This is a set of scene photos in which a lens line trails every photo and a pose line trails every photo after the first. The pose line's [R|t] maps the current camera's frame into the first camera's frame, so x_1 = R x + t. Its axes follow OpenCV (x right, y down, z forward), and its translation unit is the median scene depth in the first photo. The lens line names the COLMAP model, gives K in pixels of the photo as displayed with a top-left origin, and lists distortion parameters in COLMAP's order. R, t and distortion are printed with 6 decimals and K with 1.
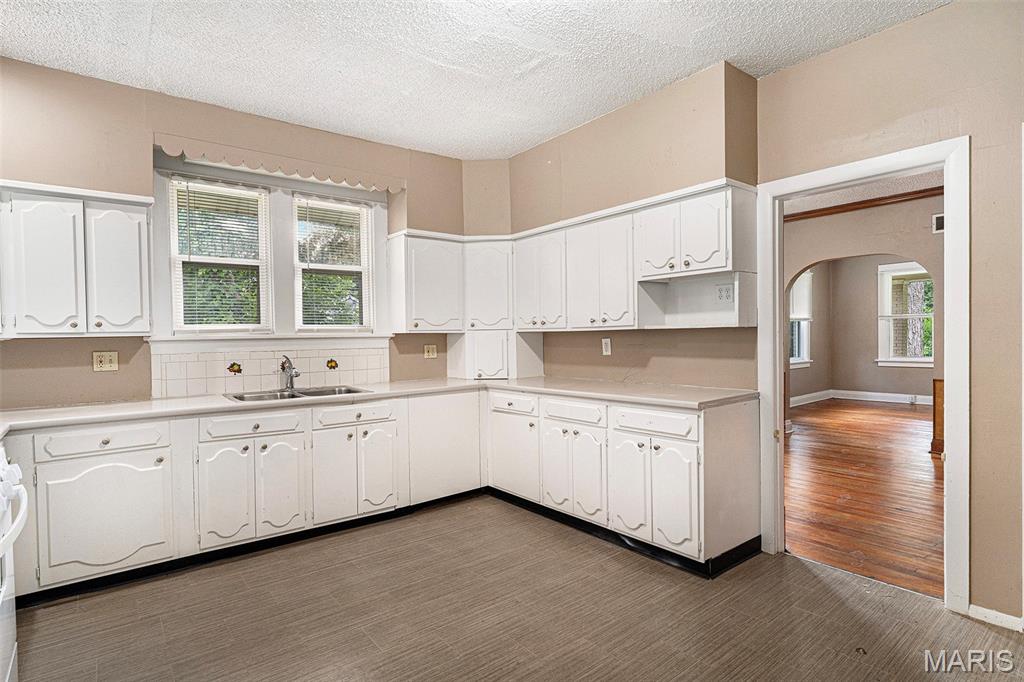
lens RADIAL K [[513.3, 0, 509.9], [0, 513.3, 354.8], [0, 0, 1]] dist [-0.000873, -0.000167]
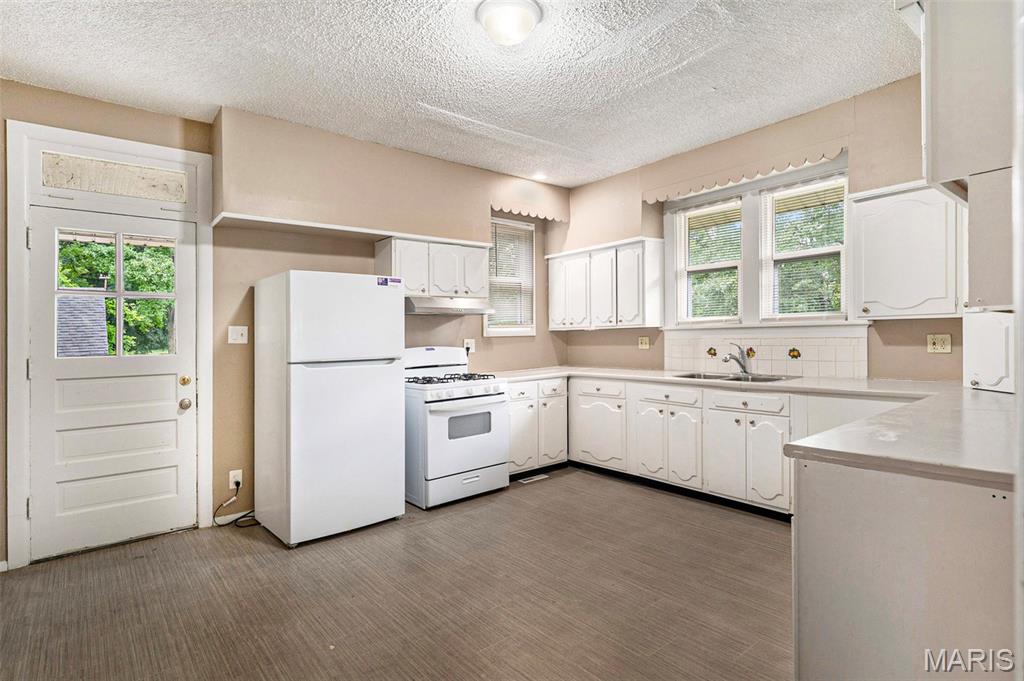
lens RADIAL K [[506.1, 0, 512.0], [0, 506.1, 340.5], [0, 0, 1]] dist [-0.000792, -0.000114]
pose [[0.037364, 0.026576, -0.998948, 0.686962], [-0.013217, 0.999572, 0.026099, -0.027564], [0.999214, 0.012228, 0.037699, 0.485969]]
